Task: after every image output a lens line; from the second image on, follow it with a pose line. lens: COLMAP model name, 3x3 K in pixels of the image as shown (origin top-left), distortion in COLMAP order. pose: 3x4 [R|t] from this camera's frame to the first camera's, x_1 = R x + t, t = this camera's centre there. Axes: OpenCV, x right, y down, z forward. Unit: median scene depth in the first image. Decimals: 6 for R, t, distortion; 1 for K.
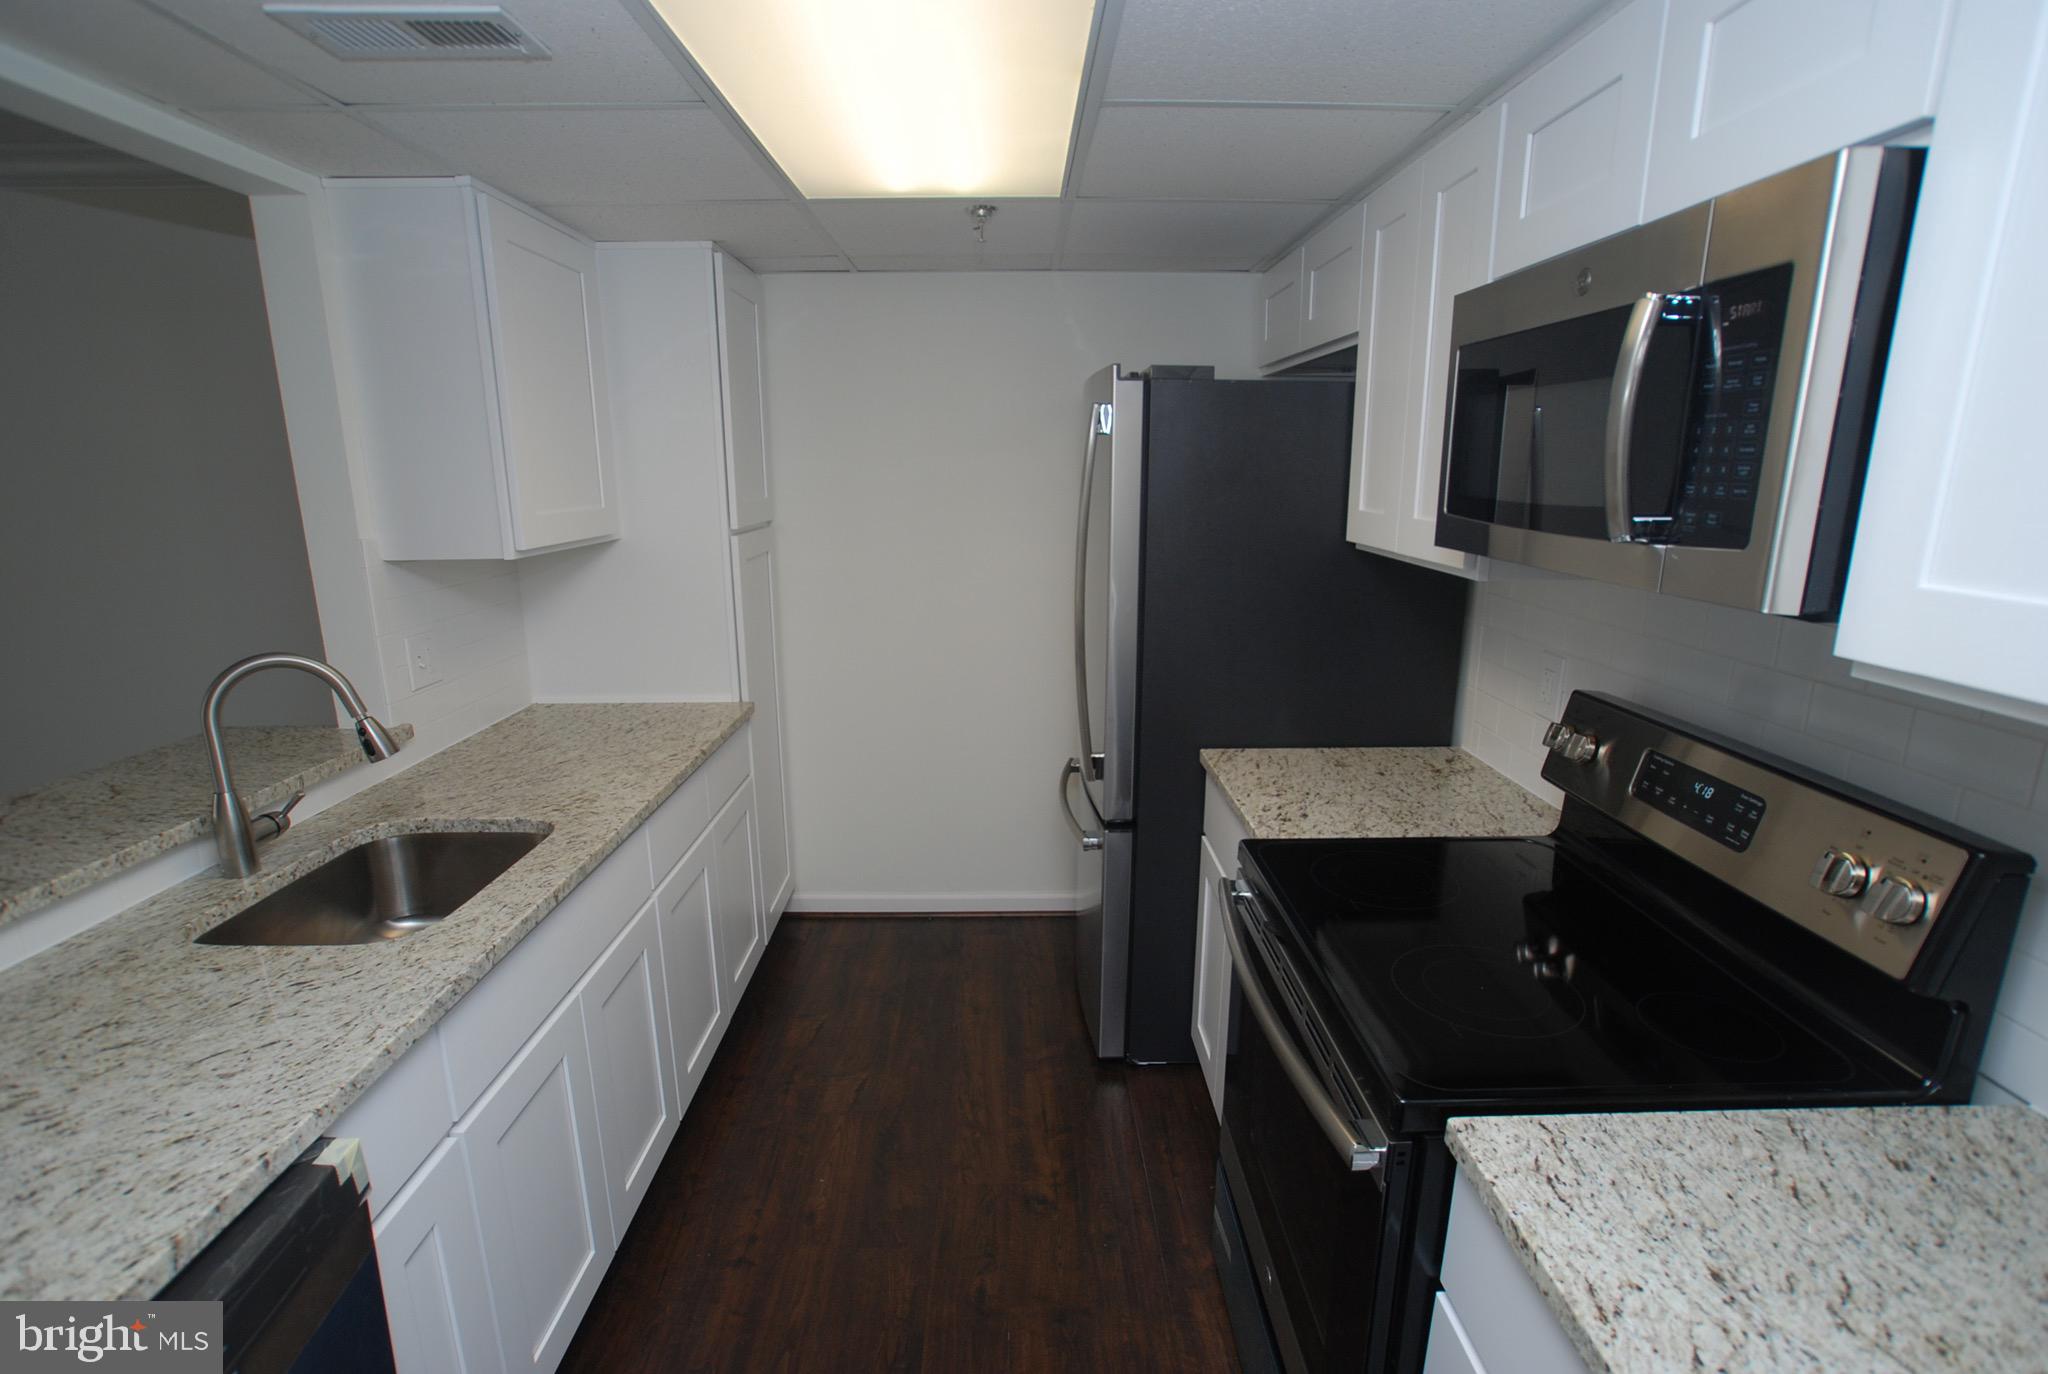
lens RADIAL K [[979.0, 0, 1005.6], [0, 979.0, 691.7], [0, 0, 1]] dist [-0.058911, 0.023854]
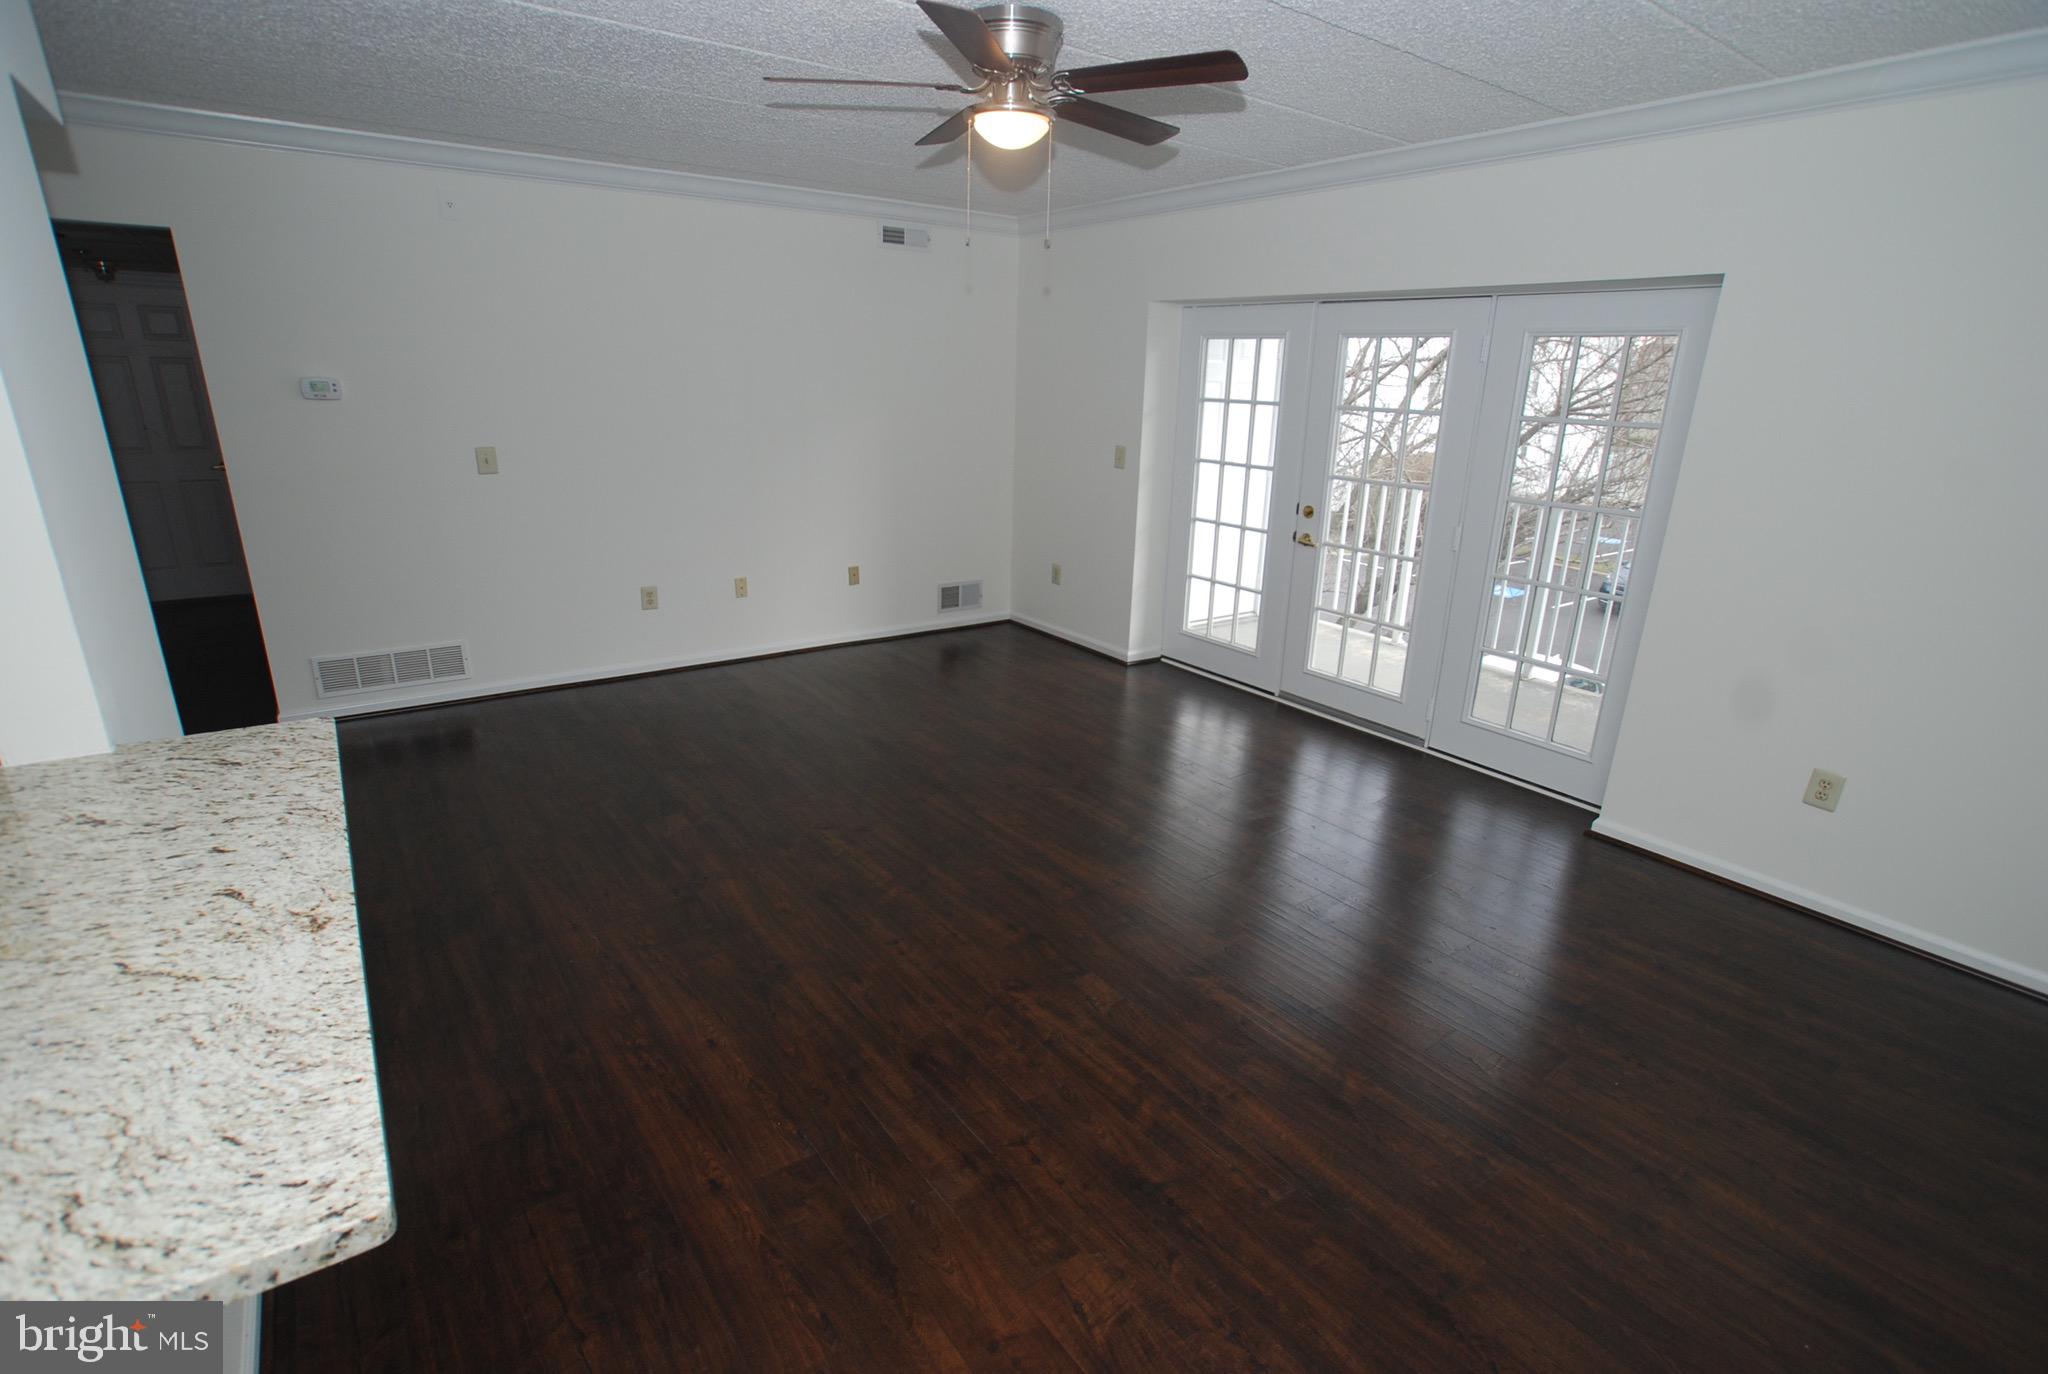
lens RADIAL K [[979.0, 0, 1005.6], [0, 979.0, 691.7], [0, 0, 1]] dist [-0.058911, 0.023854]
pose [[-0.819536, 0.161424, -0.549821, -0.992455], [-0.148583, 0.866822, 0.475965, -0.350986], [0.553429, 0.471764, -0.686407, 1.463597]]
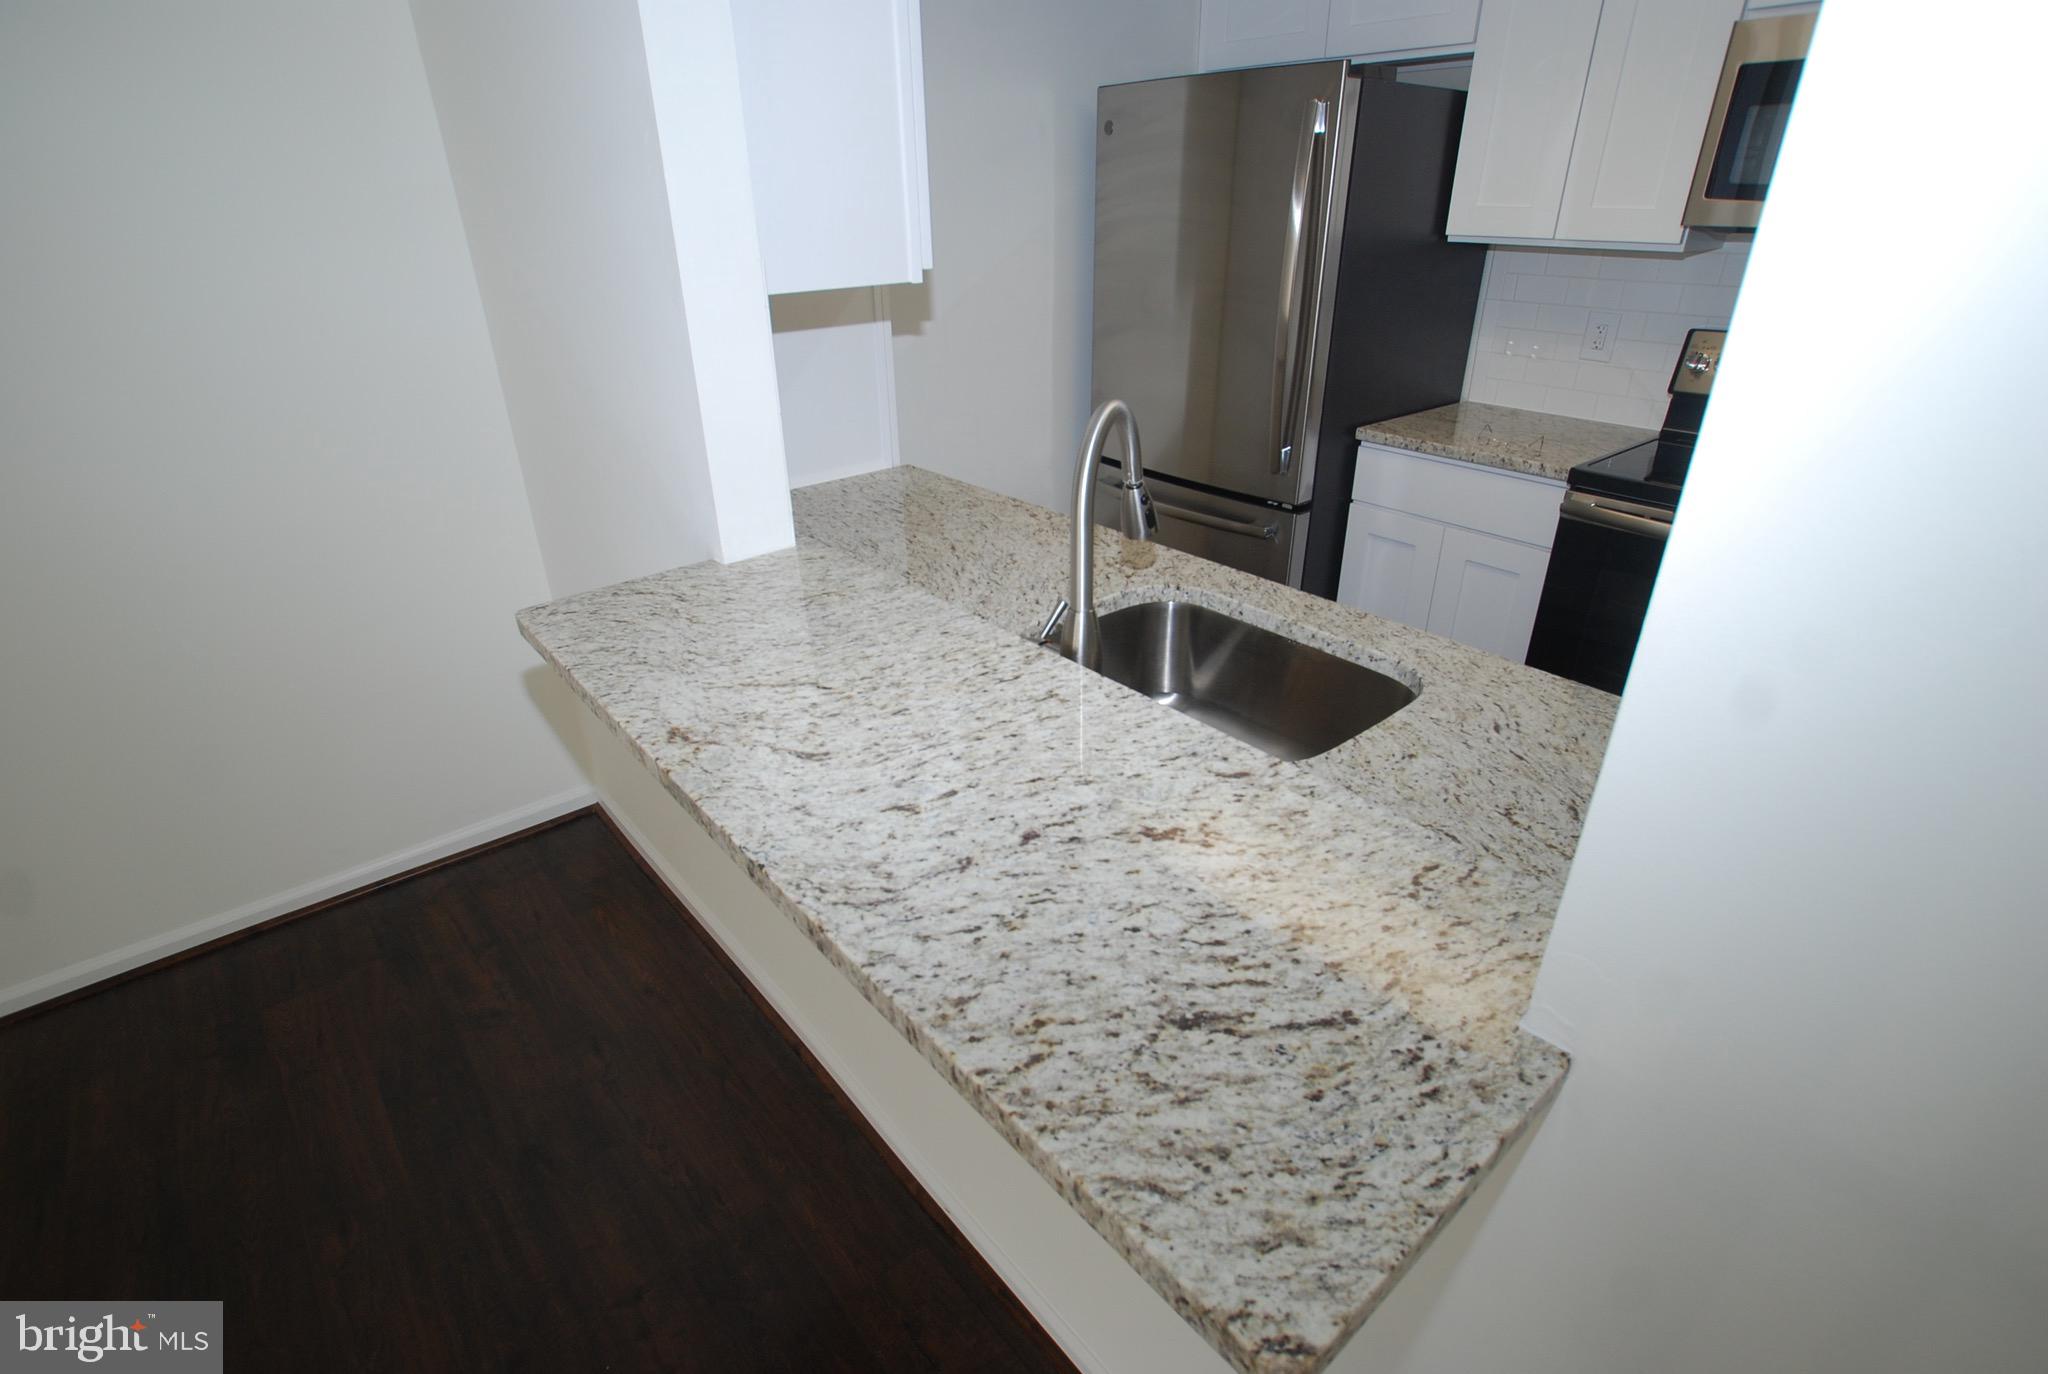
lens RADIAL K [[979.0, 0, 1005.6], [0, 979.0, 691.7], [0, 0, 1]] dist [-0.058911, 0.023854]
pose [[0.772102, -0.294792, 0.562988, -1.103941], [0.151960, 0.945844, 0.286859, -0.050207], [-0.617062, -0.135933, 0.775085, 0.379594]]
